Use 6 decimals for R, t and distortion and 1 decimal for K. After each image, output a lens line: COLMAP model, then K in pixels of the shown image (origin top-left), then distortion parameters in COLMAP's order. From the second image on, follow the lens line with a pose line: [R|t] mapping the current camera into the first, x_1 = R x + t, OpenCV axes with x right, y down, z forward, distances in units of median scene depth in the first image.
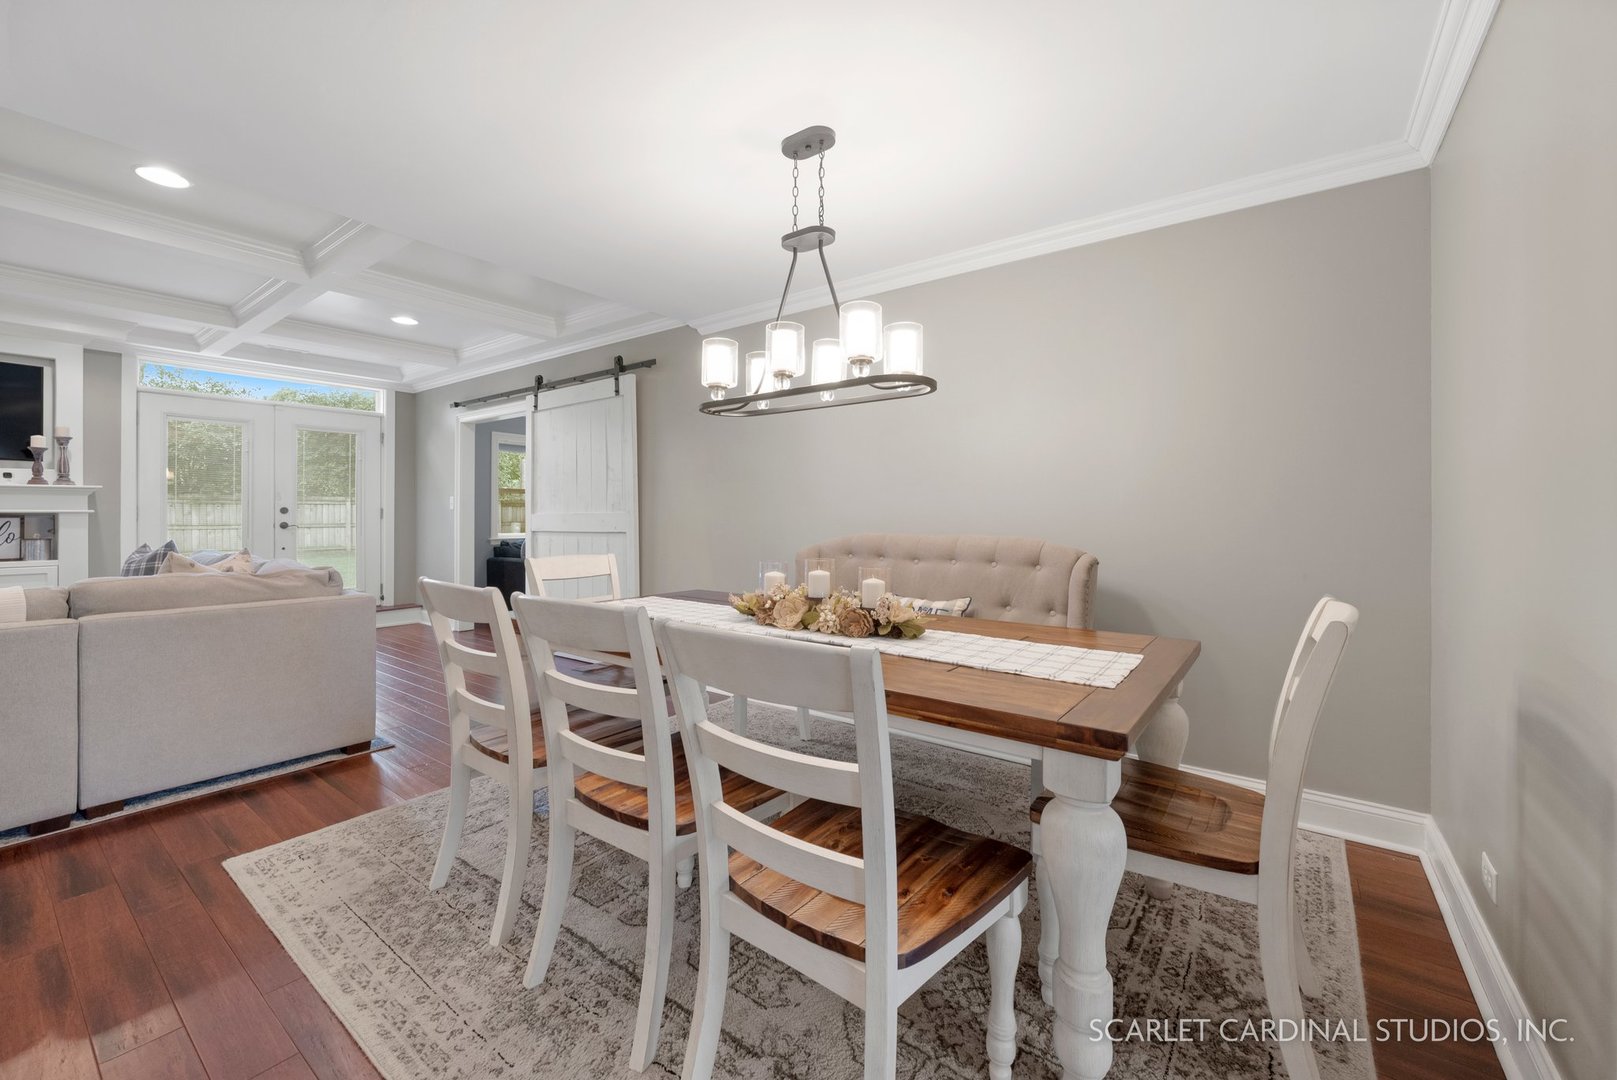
lens RADIAL K [[645.0, 0, 814.9], [0, 645.0, 512.3], [0, 0, 1]] dist [-0.000716, -0.000163]
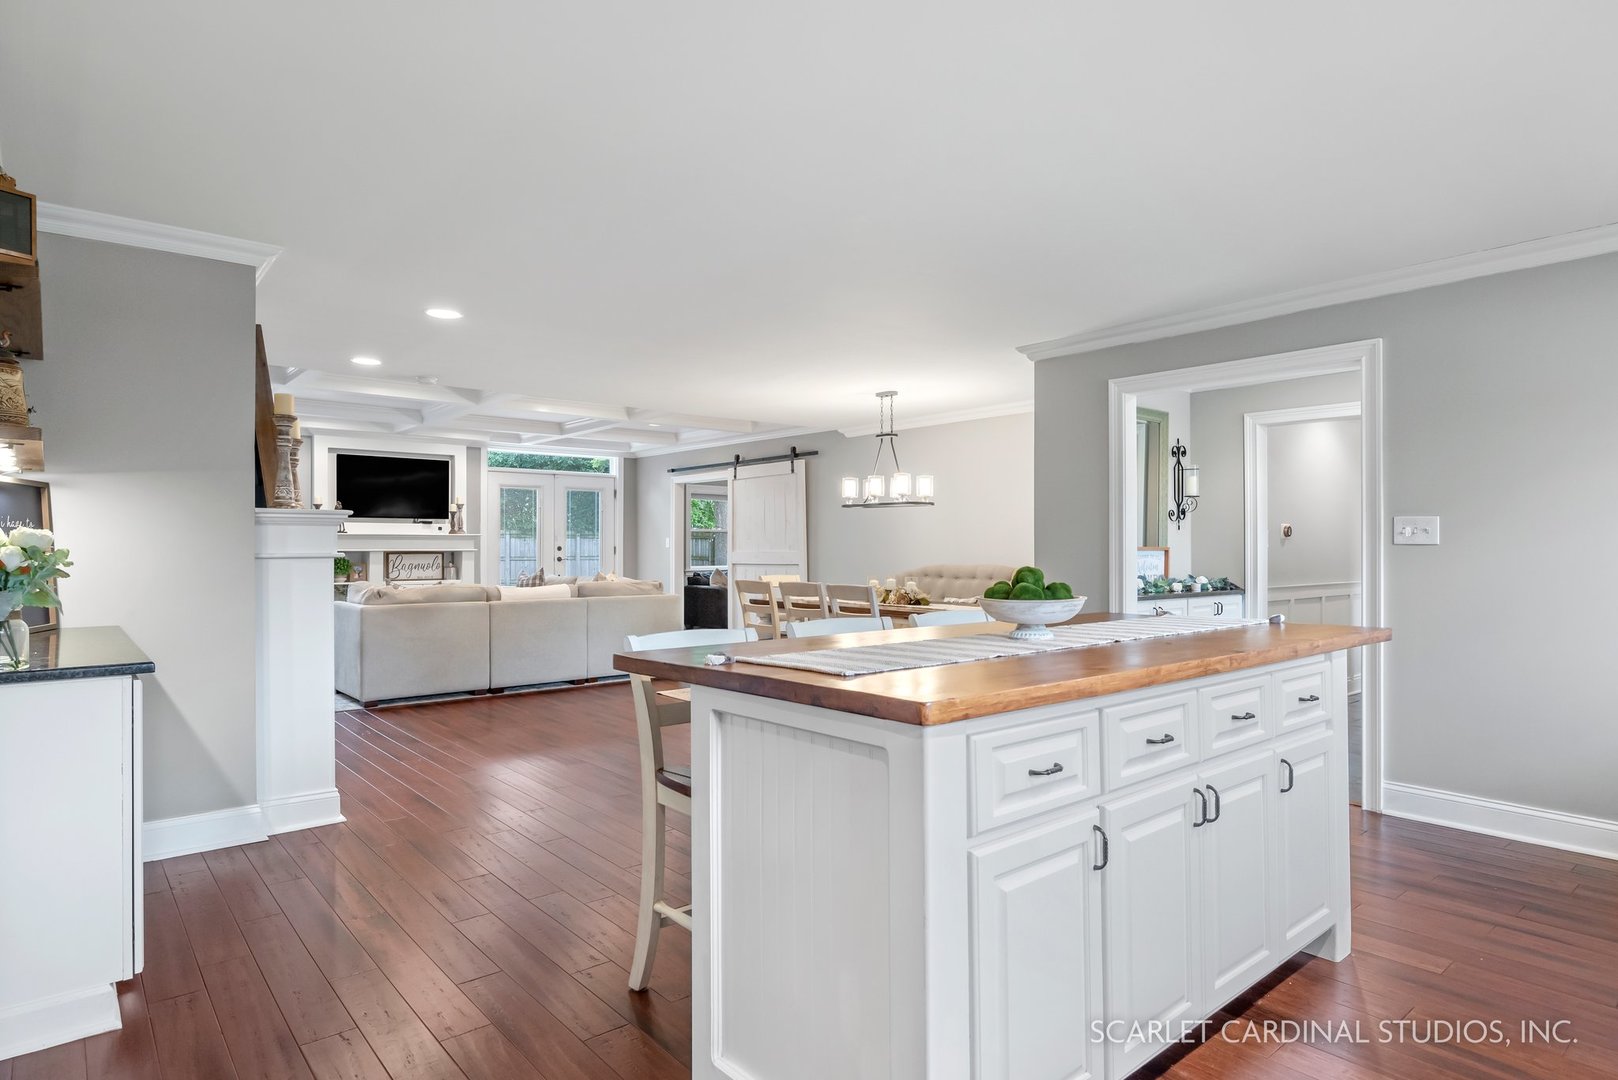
lens RADIAL K [[895.5, 0, 809.0], [0, 895.5, 540.0], [0, 0, 1]] dist [0.003103, 0.000216]
pose [[0.972258, -0.001571, -0.233905, 0.214635], [0.000705, 0.999993, -0.003789, -0.017260], [0.233909, 0.003519, 0.972252, -1.002939]]
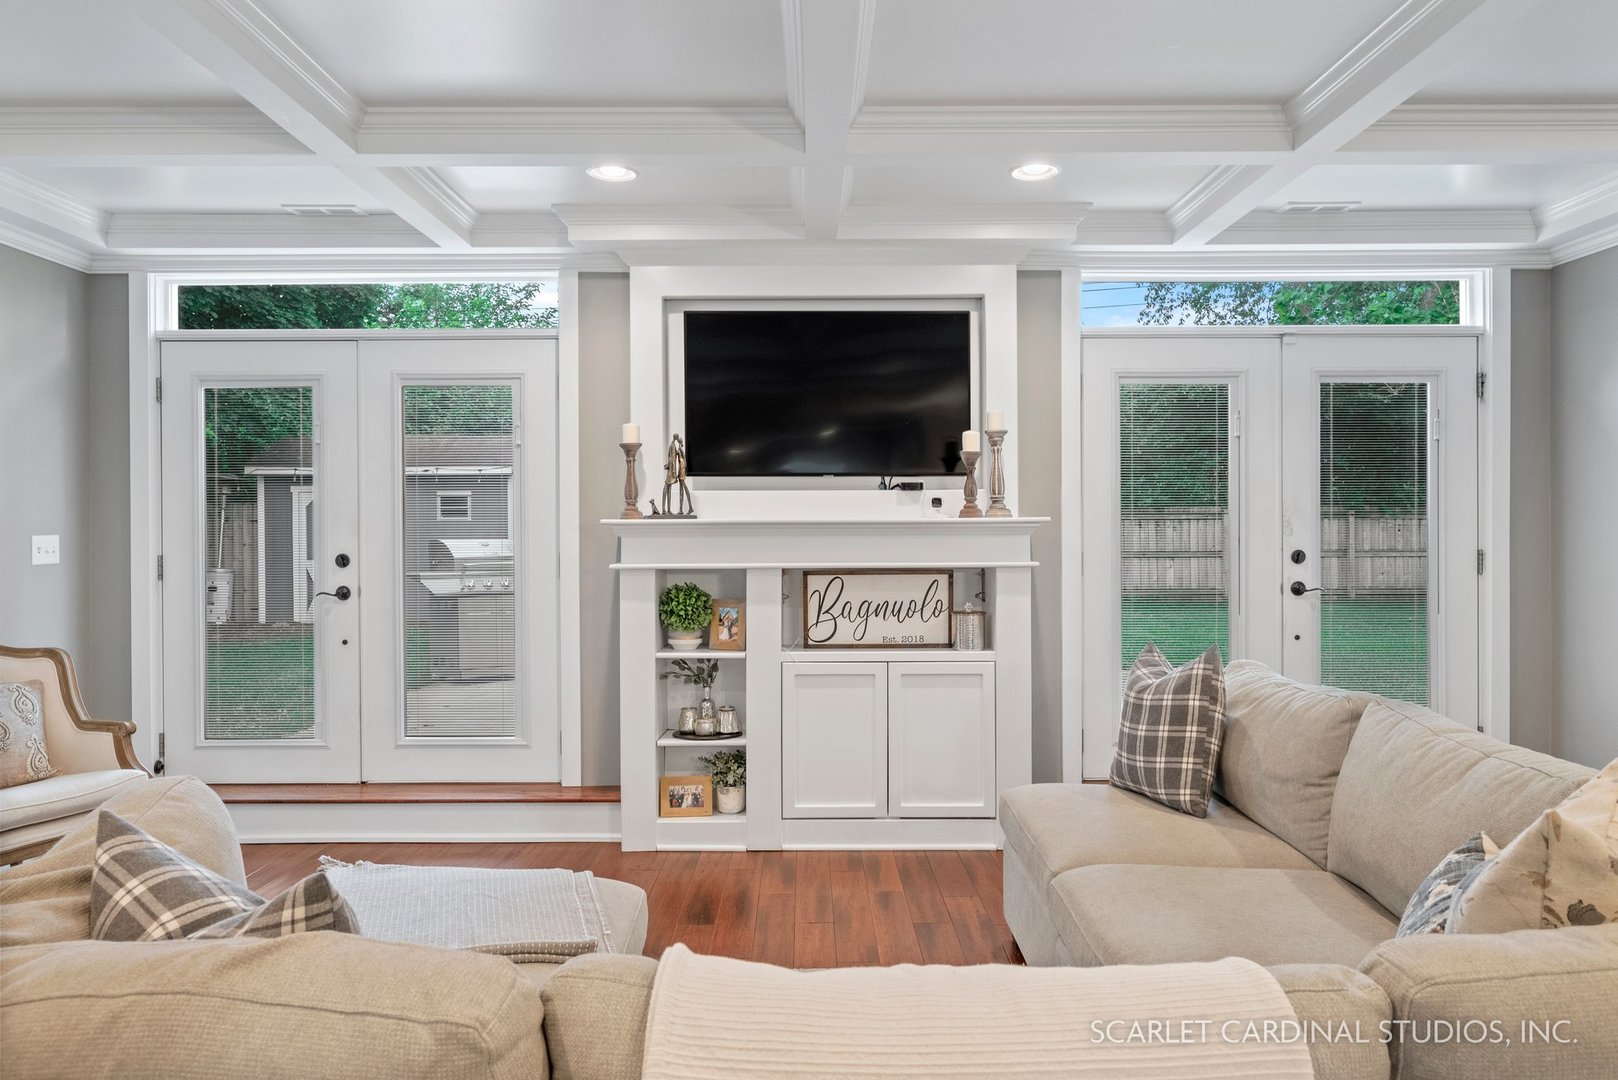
lens RADIAL K [[1141.7, 0, 809.0], [0, 1141.7, 540.0], [0, 0, 1]] dist [-0.012674, -0.000628]
pose [[0.597058, 0.005127, -0.802182, -0.475193], [0.006889, 0.999910, 0.011518, -0.034909], [0.802169, -0.012403, 0.596969, 0.278370]]
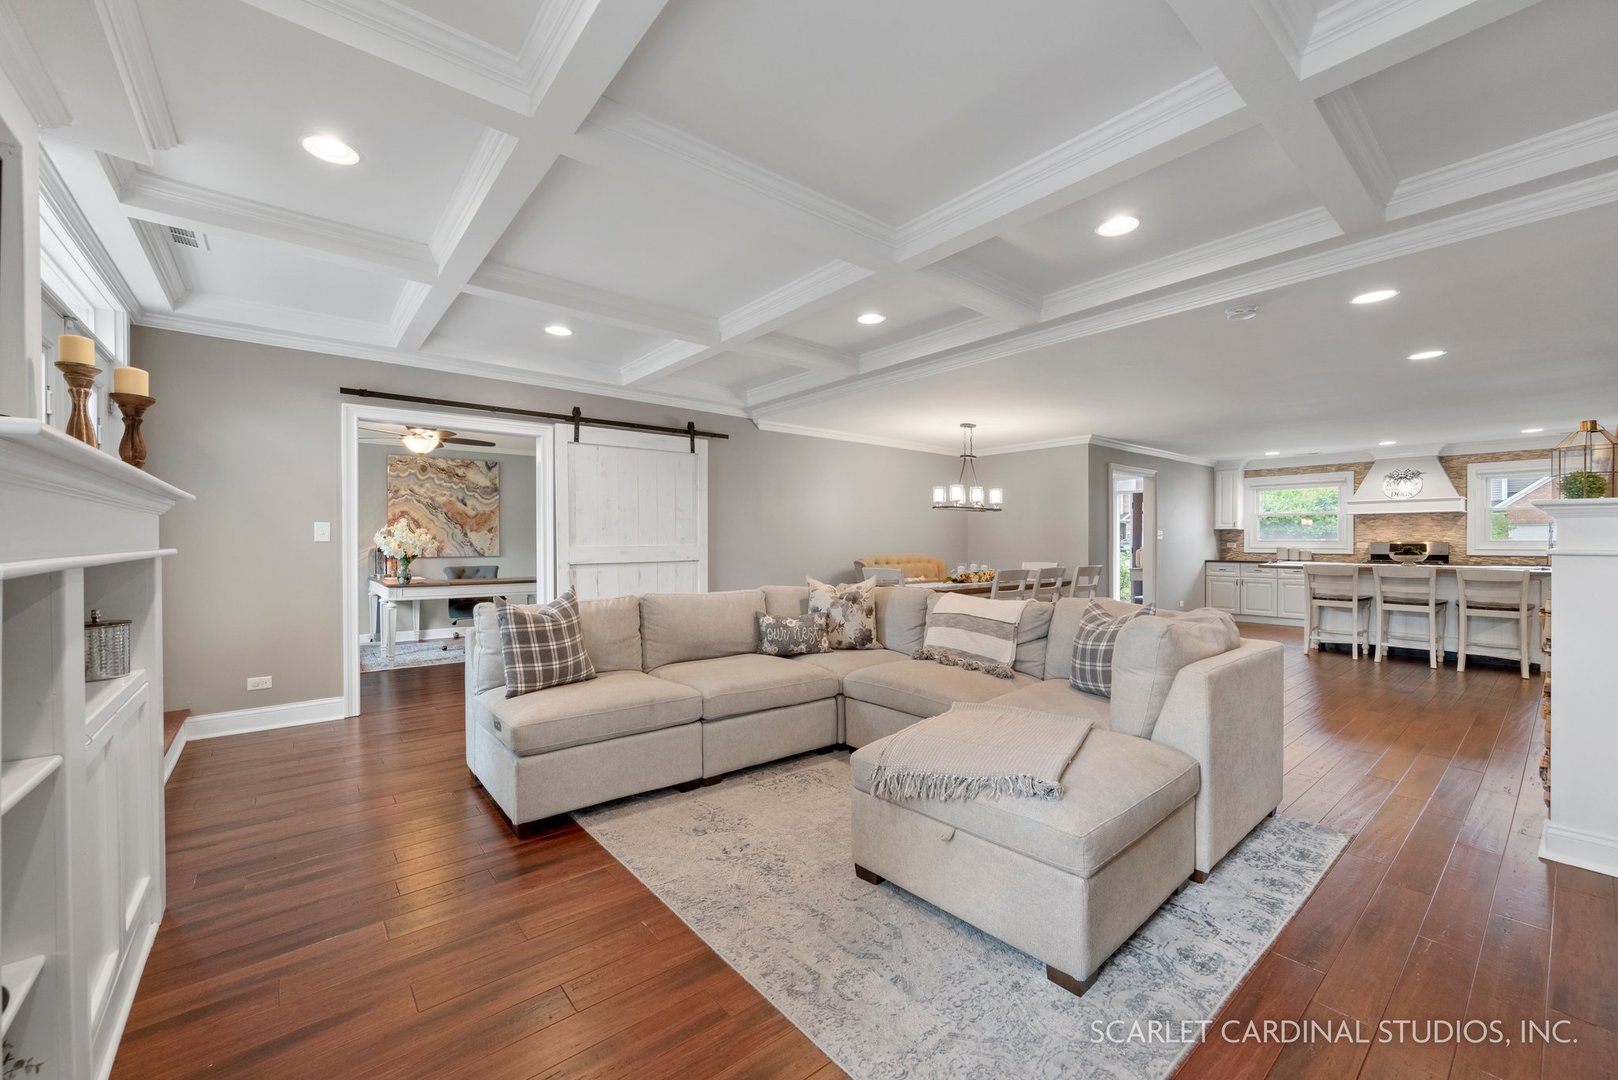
lens RADIAL K [[645.4, 0, 815.5], [0, 645.4, 512.3], [0, 0, 1]] dist [-0.000716, -0.000163]
pose [[0.228095, 0.037738, 0.972907, -1.468468], [-0.007722, 0.999287, -0.036950, -0.018536], [-0.973608, 0.000915, 0.228224, 0.466267]]
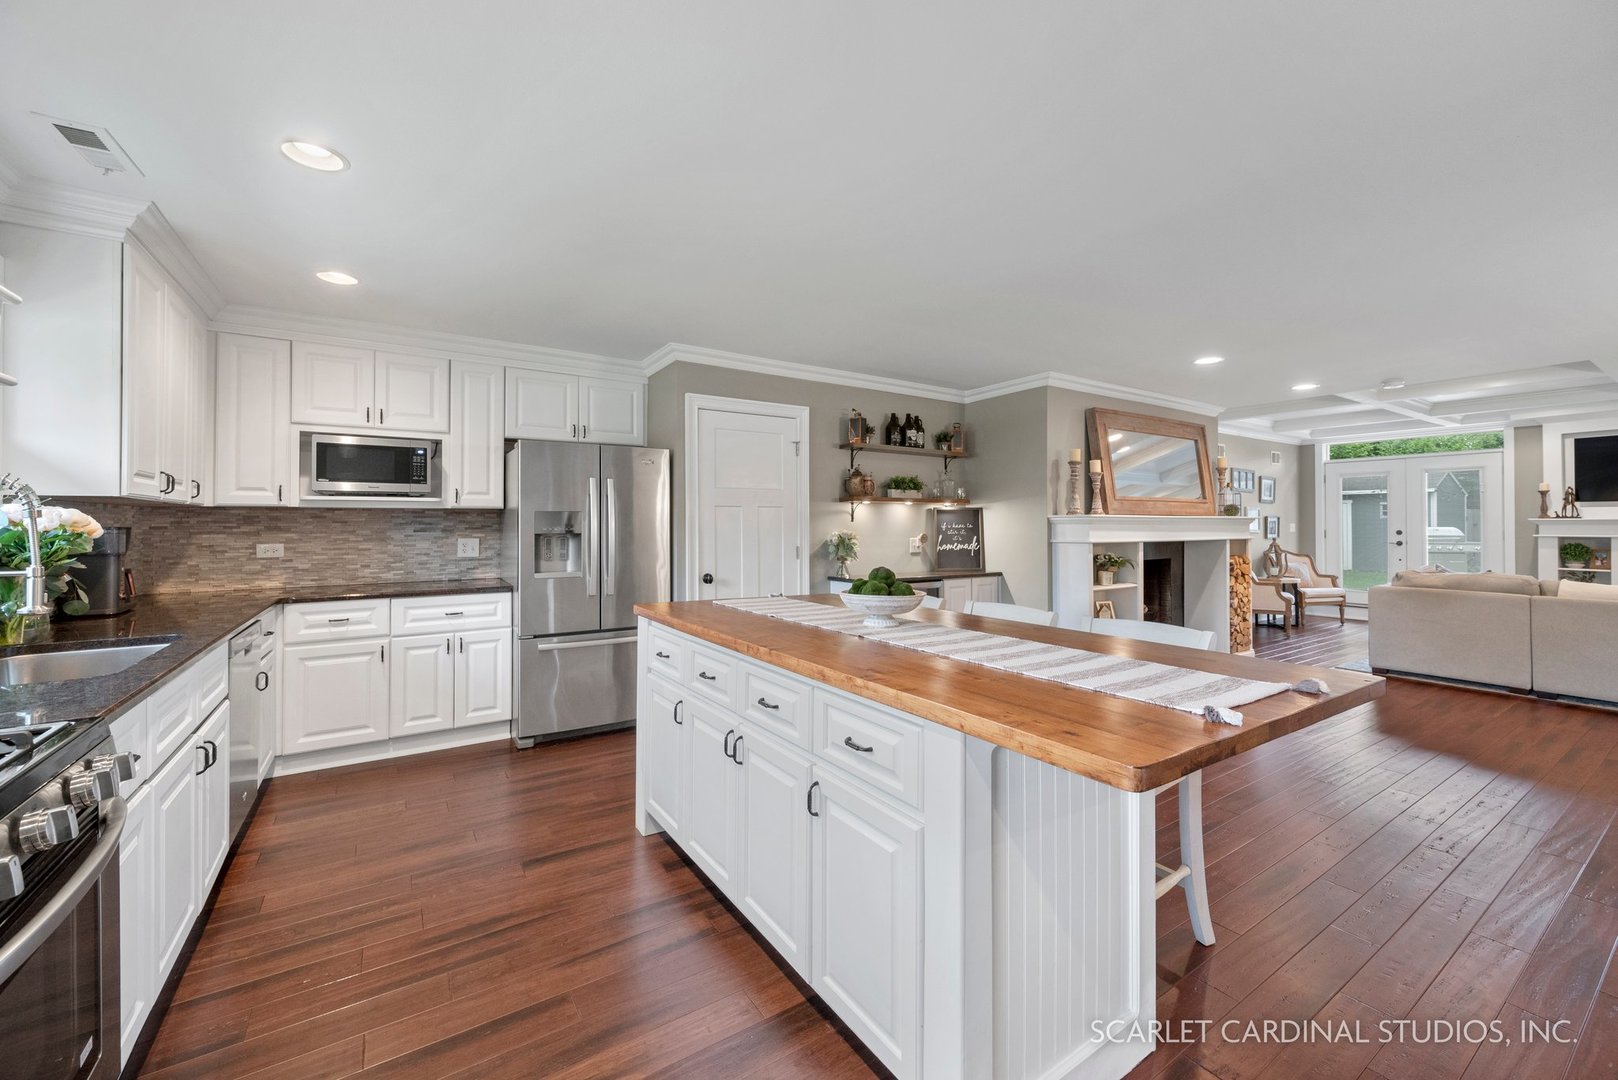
lens RADIAL K [[643.5, 0, 816.9], [0, 643.5, 518.7], [0, 0, 1]] dist [0.000053, -0.000018]
pose [[-0.339402, -0.008227, -0.940605, 0.661307], [0.004419, 0.999937, -0.010341, -0.033873], [0.940631, -0.007667, -0.339345, -0.360318]]
